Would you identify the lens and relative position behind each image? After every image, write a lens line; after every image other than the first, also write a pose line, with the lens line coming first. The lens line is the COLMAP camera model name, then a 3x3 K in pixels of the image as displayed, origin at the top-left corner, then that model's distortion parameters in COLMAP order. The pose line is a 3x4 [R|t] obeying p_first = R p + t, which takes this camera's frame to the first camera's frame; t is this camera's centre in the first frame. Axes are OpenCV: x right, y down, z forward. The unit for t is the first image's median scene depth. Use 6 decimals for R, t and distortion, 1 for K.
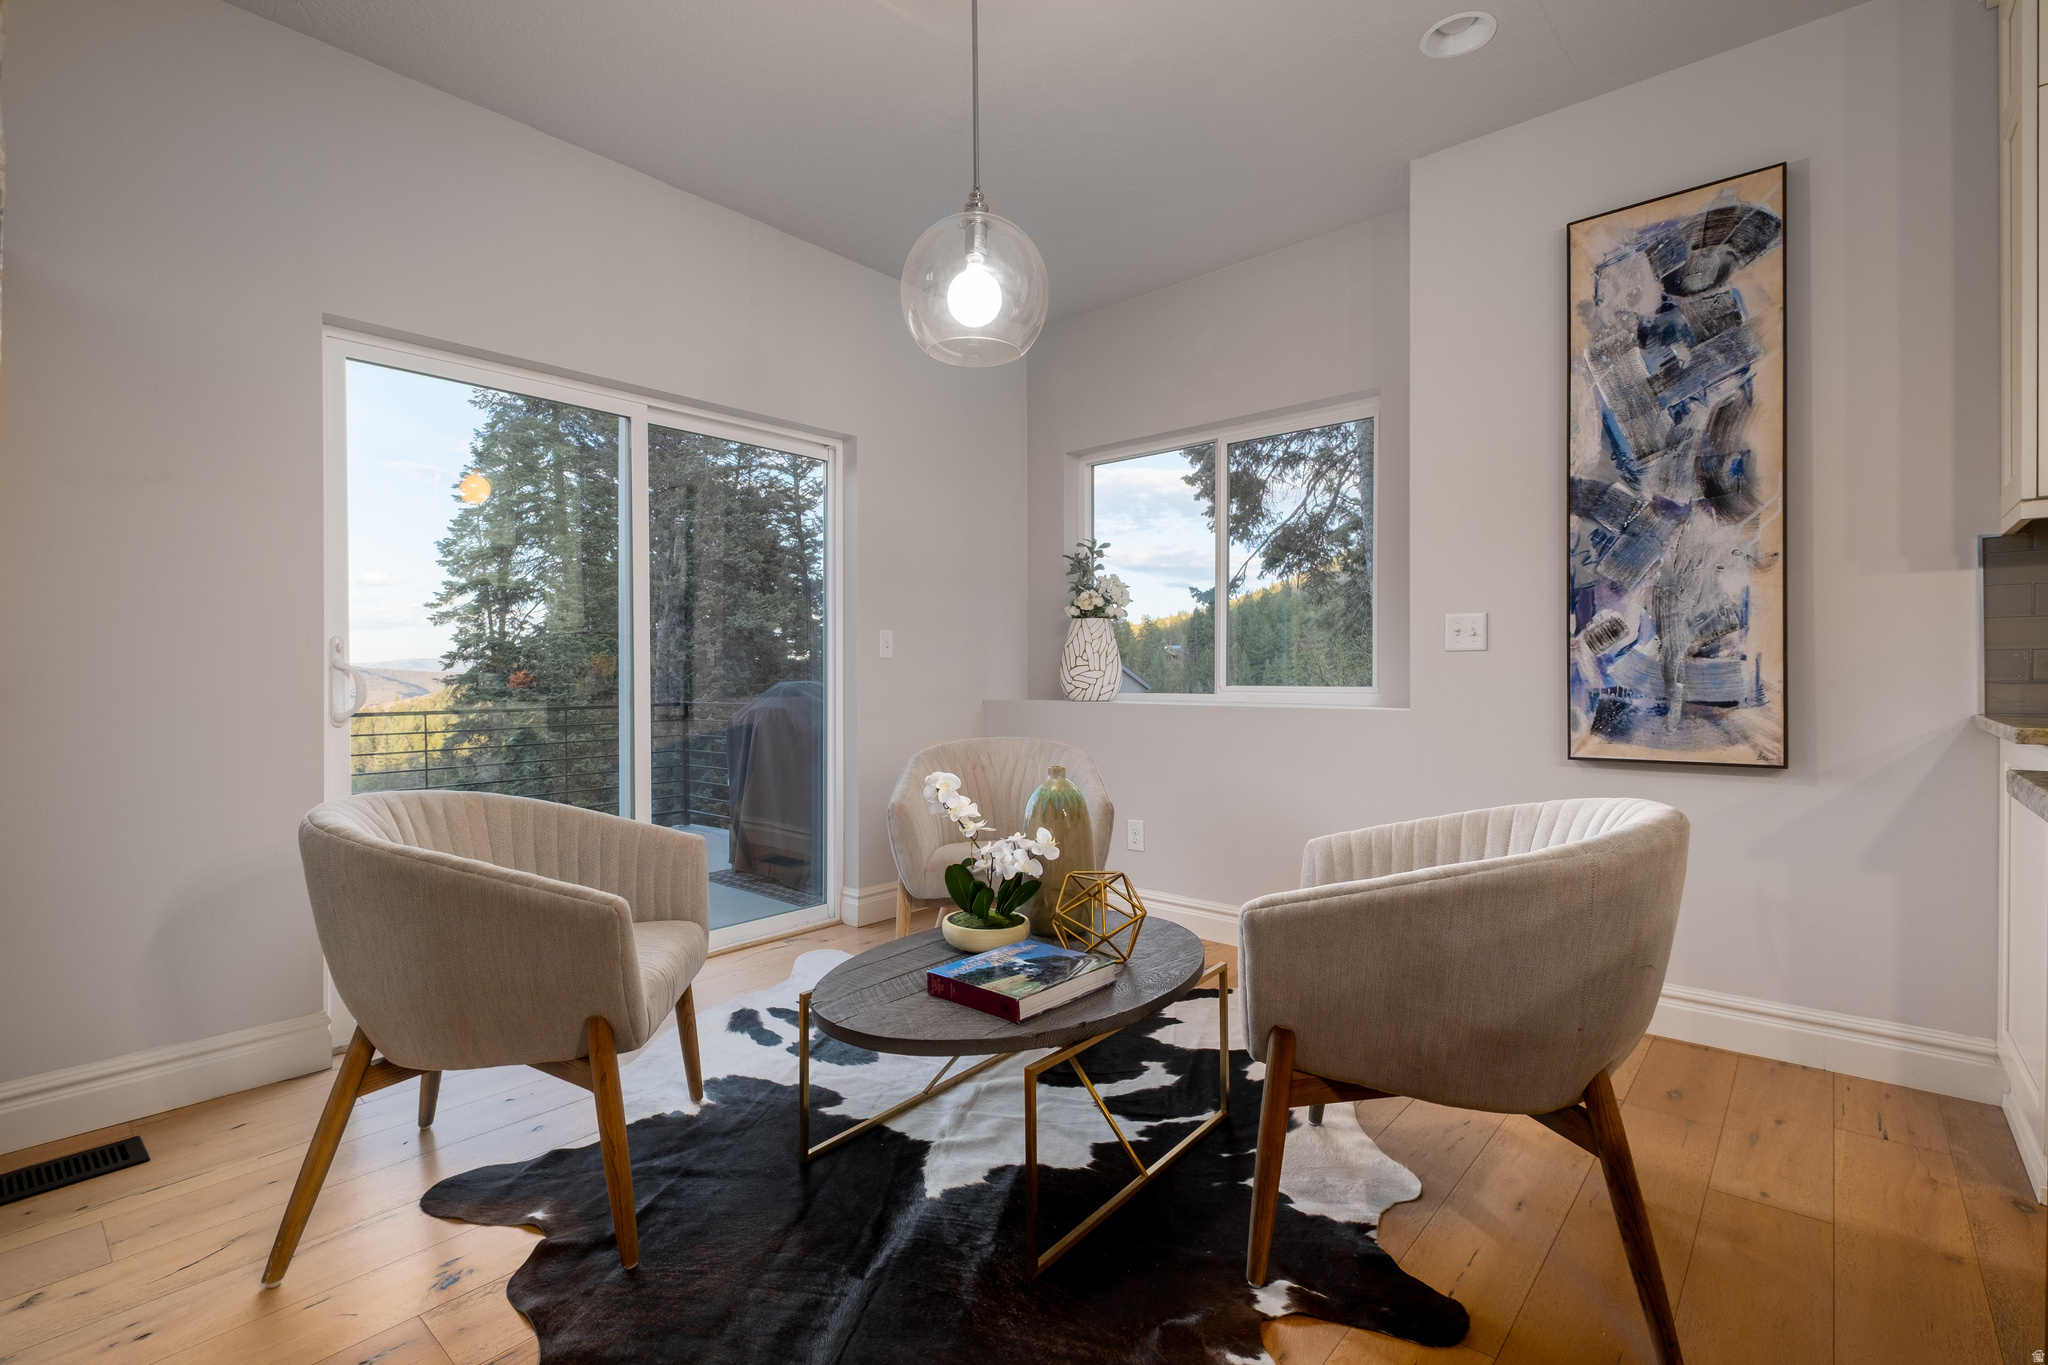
lens RADIAL K [[938.4, 0, 993.7], [0, 938.4, 685.3], [0, 0, 1]] dist [-0.000094, -0.000331]
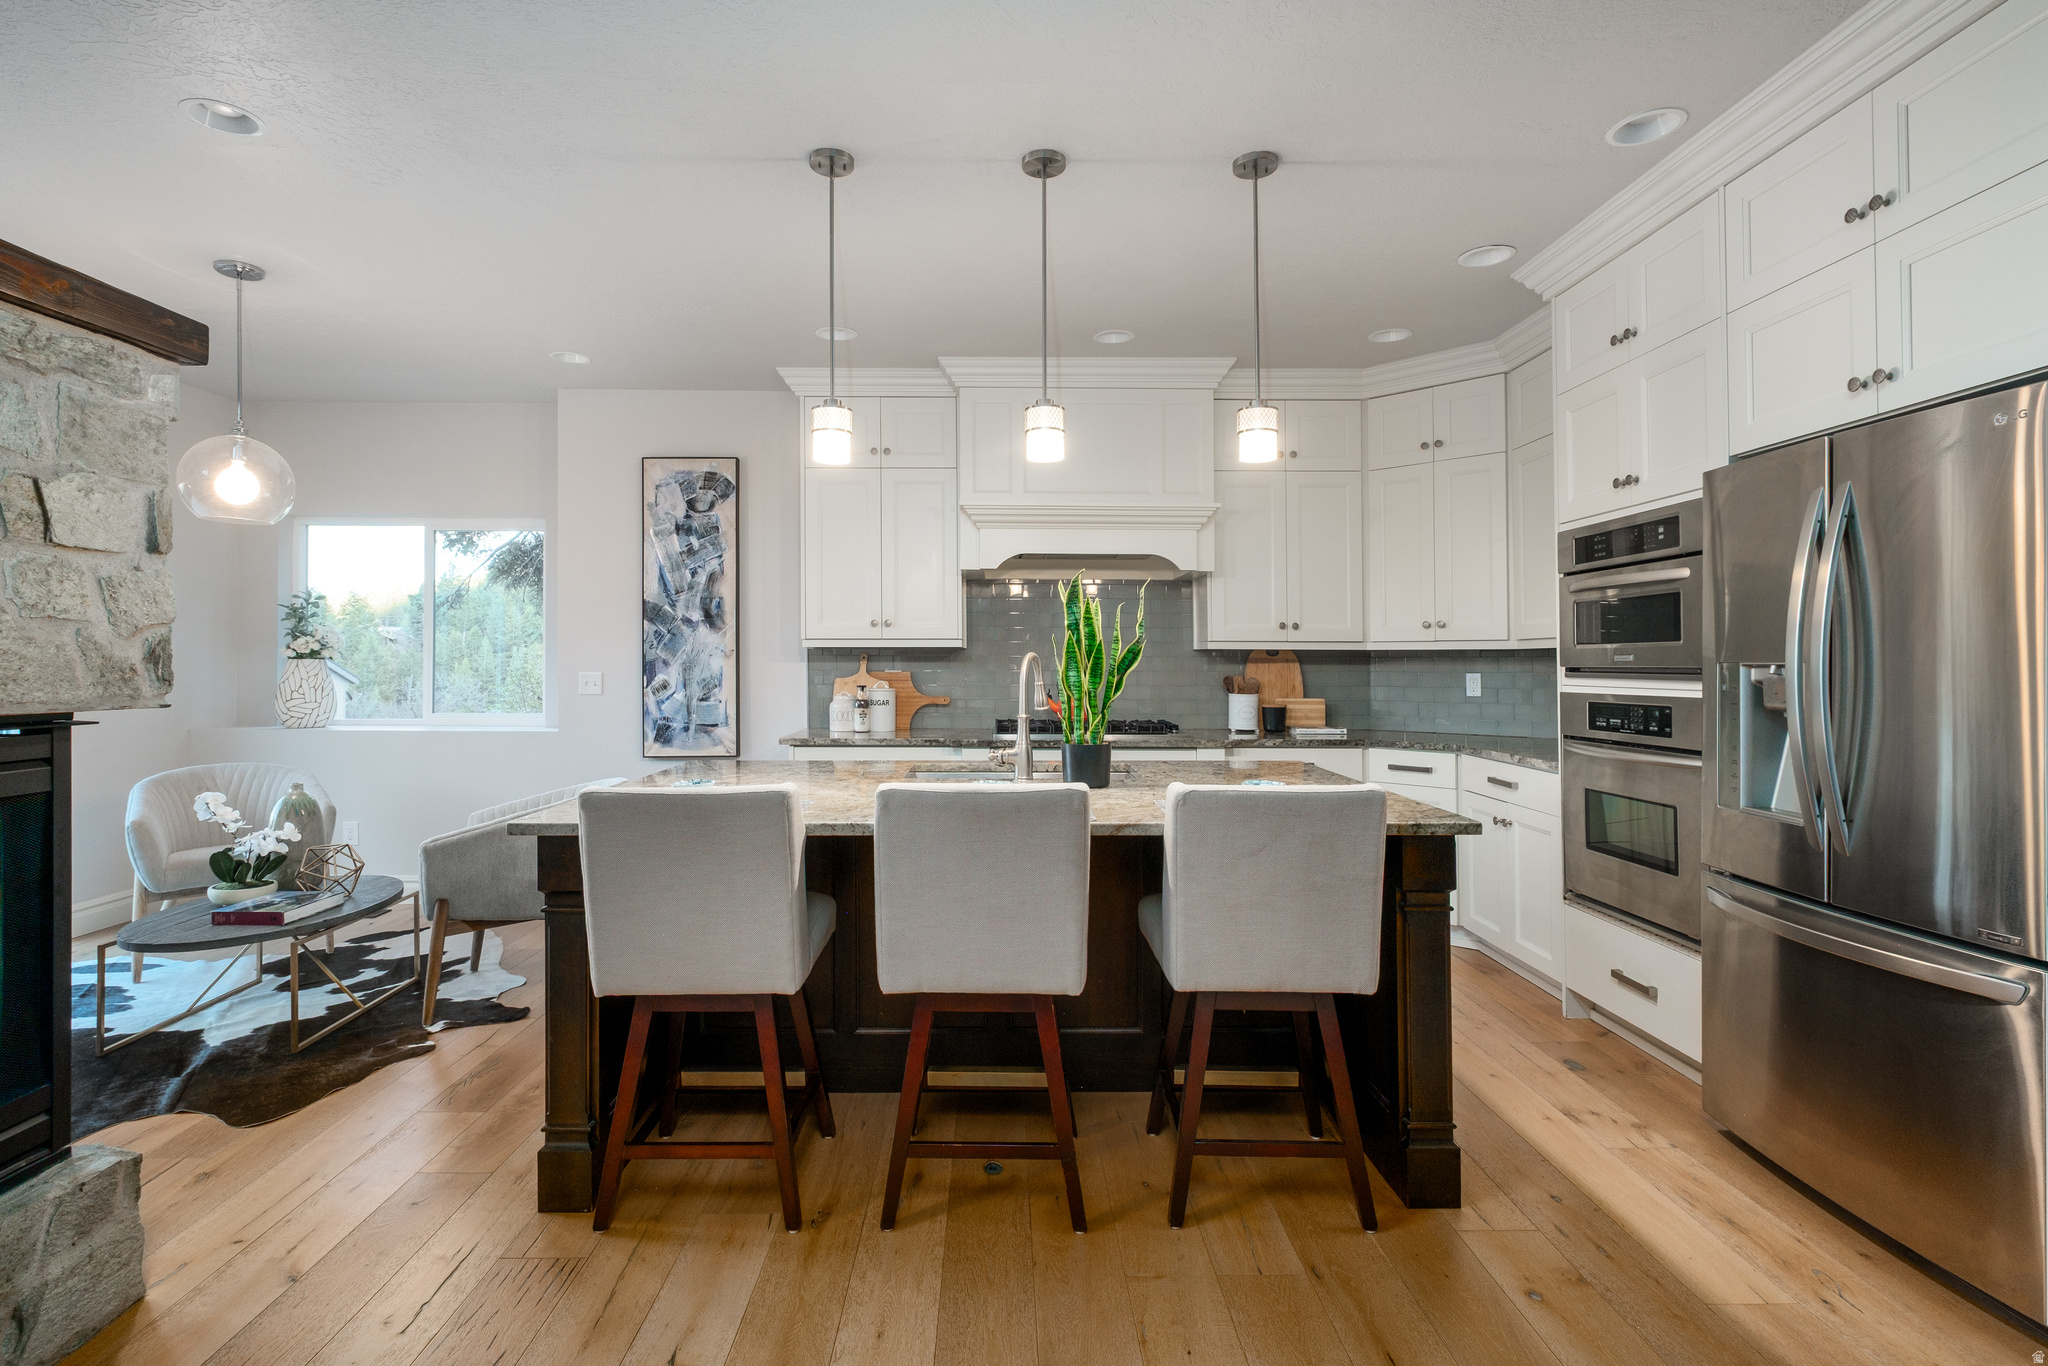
lens RADIAL K [[990.2, 0, 1014.7], [0, 990.2, 664.2], [0, 0, 1]] dist [-0.002512, -0.001157]
pose [[0.730511, 0.005653, 0.682877, -0.167868], [0.001248, 0.999953, -0.009614, -0.086057], [-0.682900, 0.007875, 0.730470, -0.929086]]
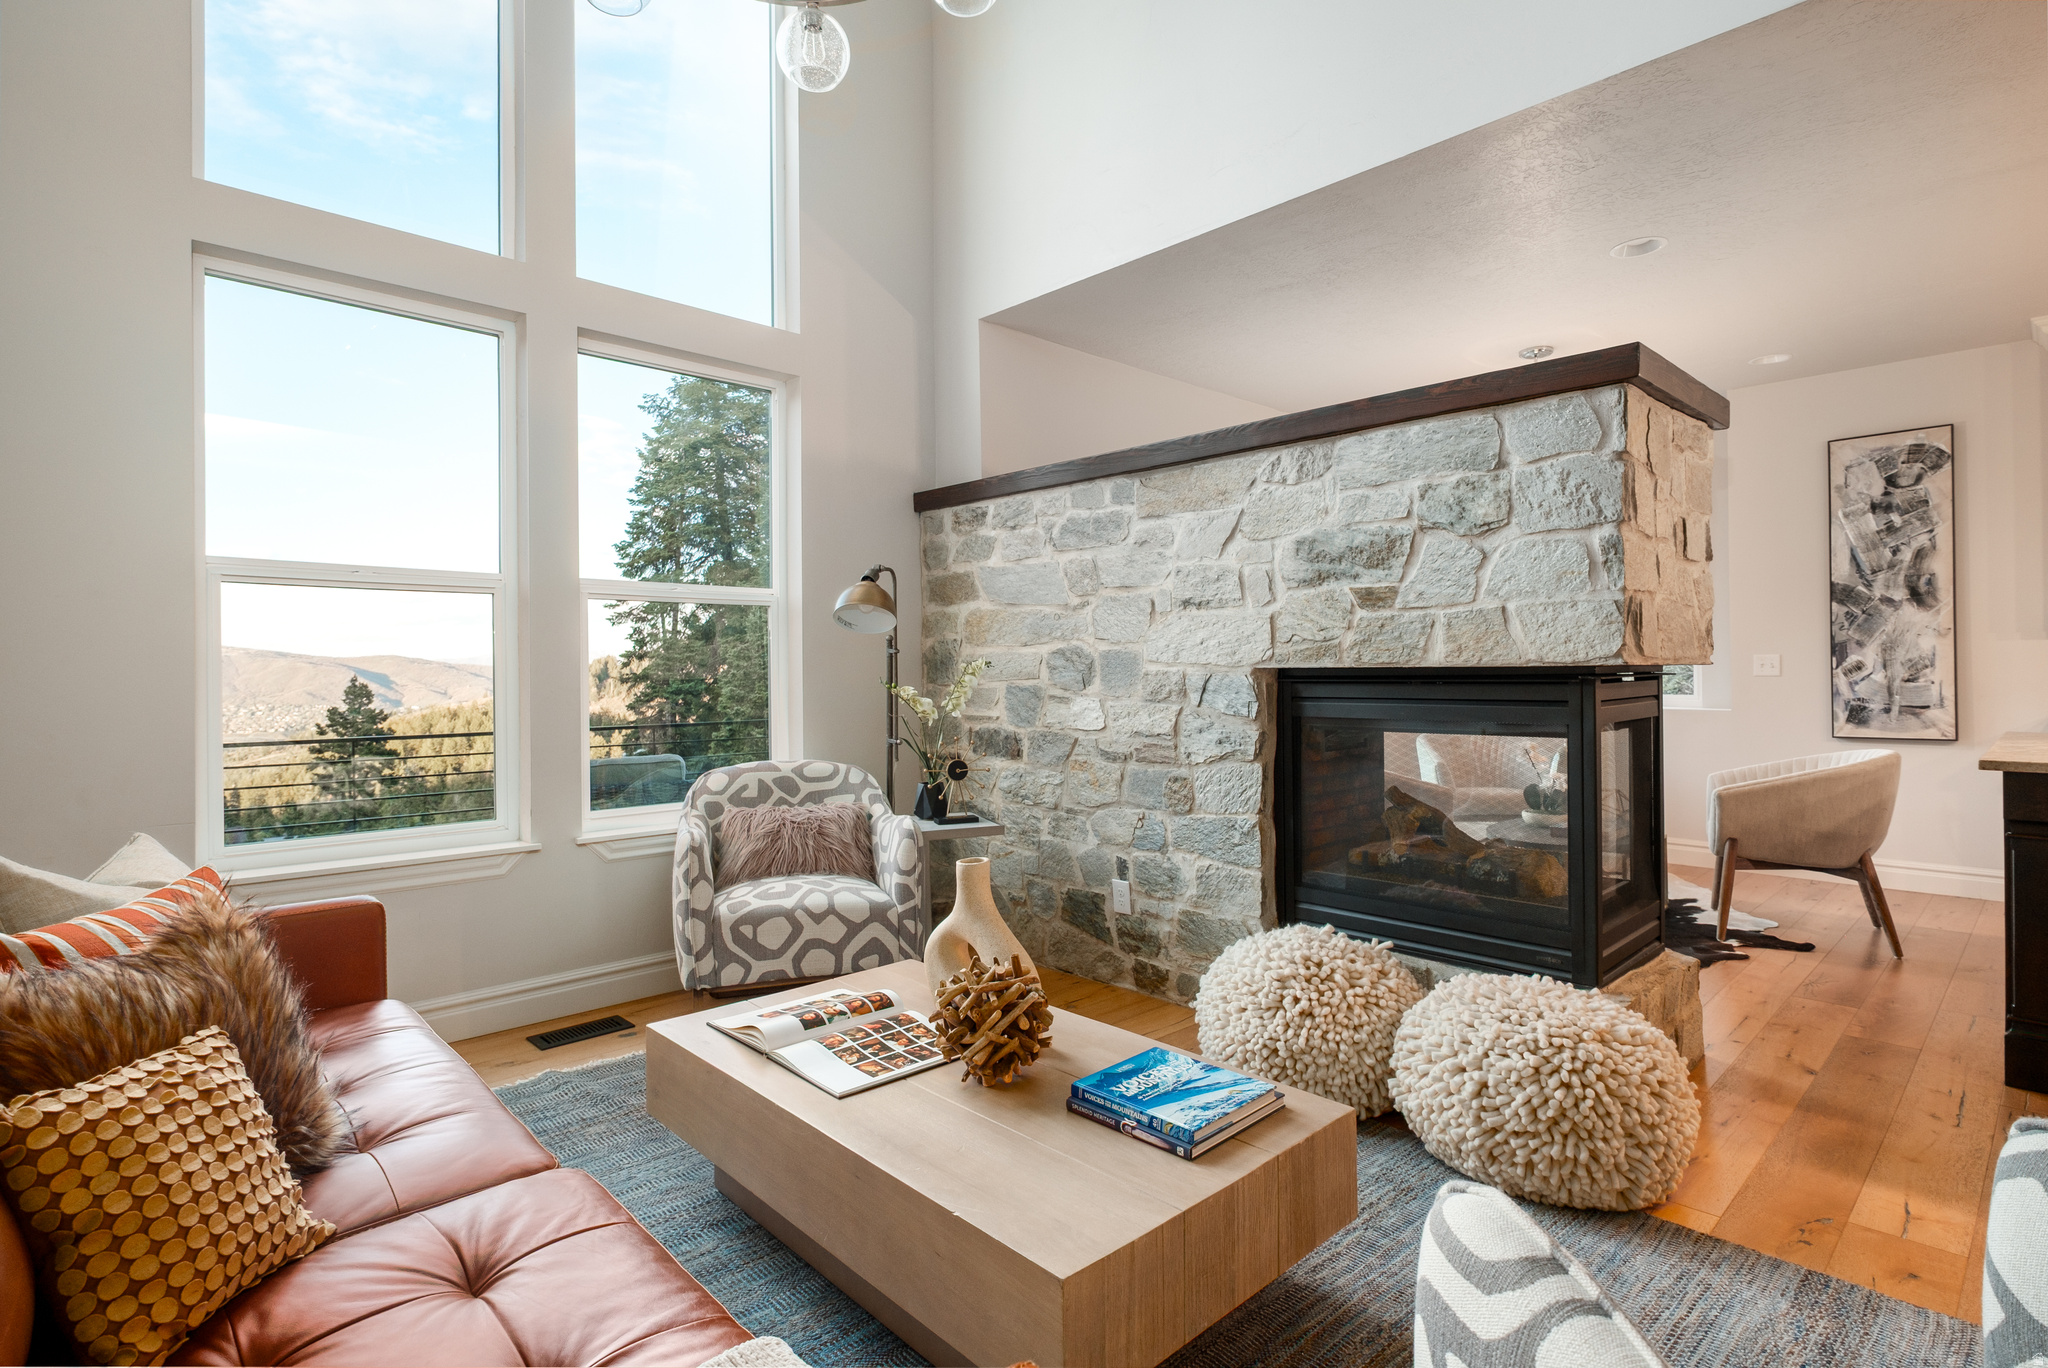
lens RADIAL K [[1012.5, 0, 1027.9], [0, 1012.5, 670.8], [0, 0, 1]] dist [-0.003372, -0.001315]
pose [[0.996722, -0.006147, -0.080668, -0.837780], [0.005534, 0.999954, -0.007815, -0.046710], [0.080712, 0.007343, 0.996710, -1.151312]]
